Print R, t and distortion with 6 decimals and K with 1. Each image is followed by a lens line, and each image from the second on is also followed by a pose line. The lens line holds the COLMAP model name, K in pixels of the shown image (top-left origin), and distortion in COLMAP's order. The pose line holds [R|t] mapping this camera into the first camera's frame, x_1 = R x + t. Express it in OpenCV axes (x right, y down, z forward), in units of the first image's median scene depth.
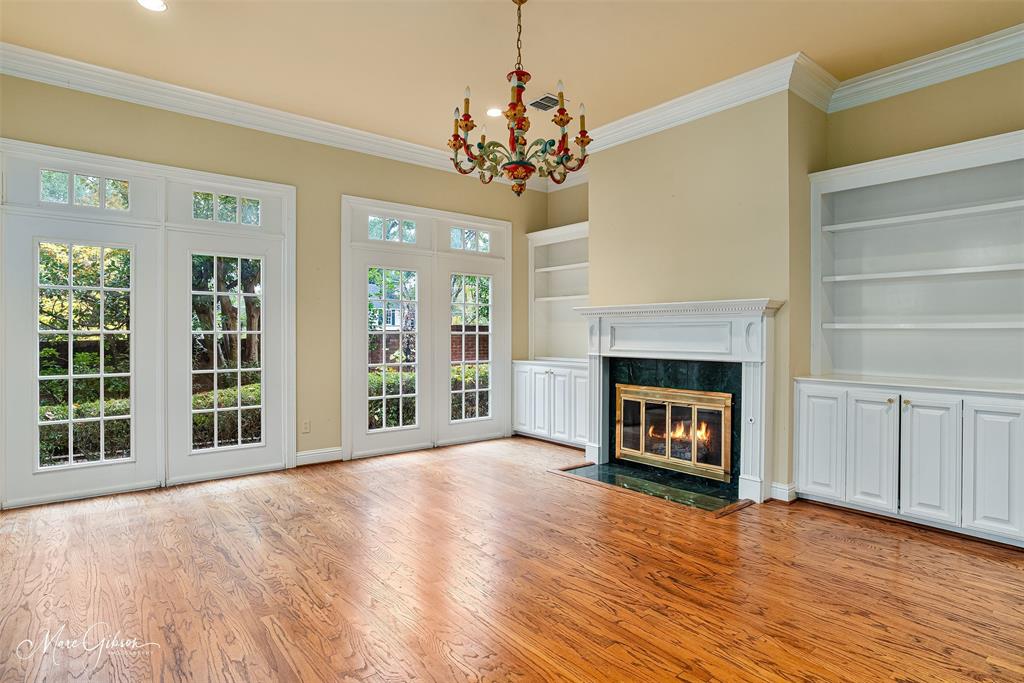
lens RADIAL K [[548.2, 0, 512.4], [0, 548.2, 340.5], [0, 0, 1]] dist [0.001175, 0.000107]
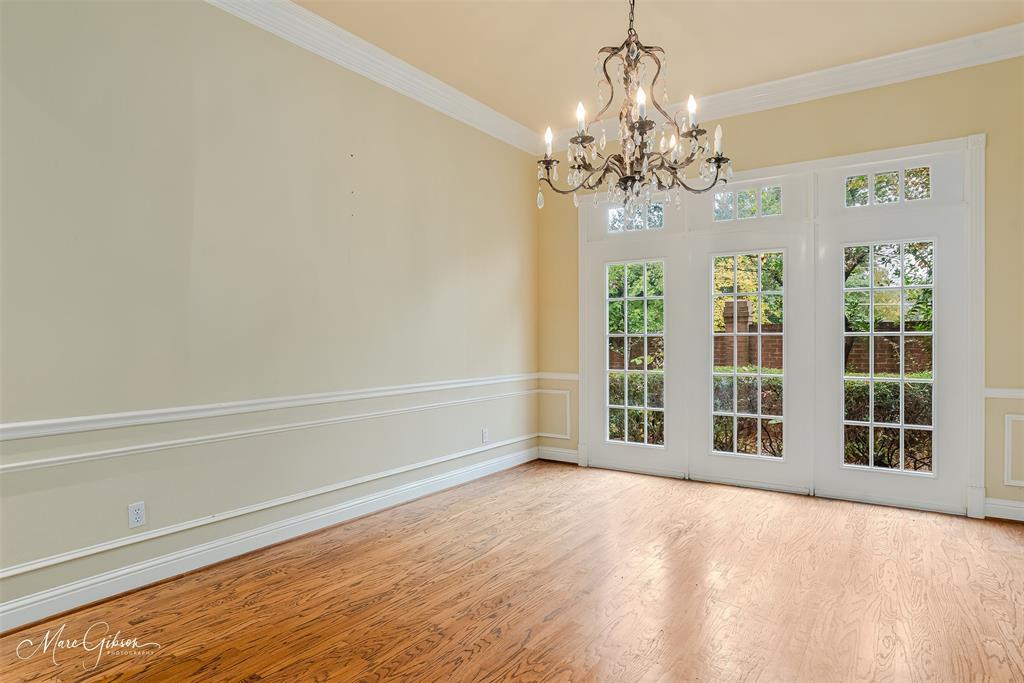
lens RADIAL K [[614.7, 0, 512.8], [0, 614.7, 340.4], [0, 0, 1]] dist [-0.002811, 0.000565]
pose [[0.291503, 0.003217, -0.956564, 0.474152], [-0.005127, 0.999985, 0.001800, -0.004474], [0.956556, 0.004379, 0.291516, 0.377131]]
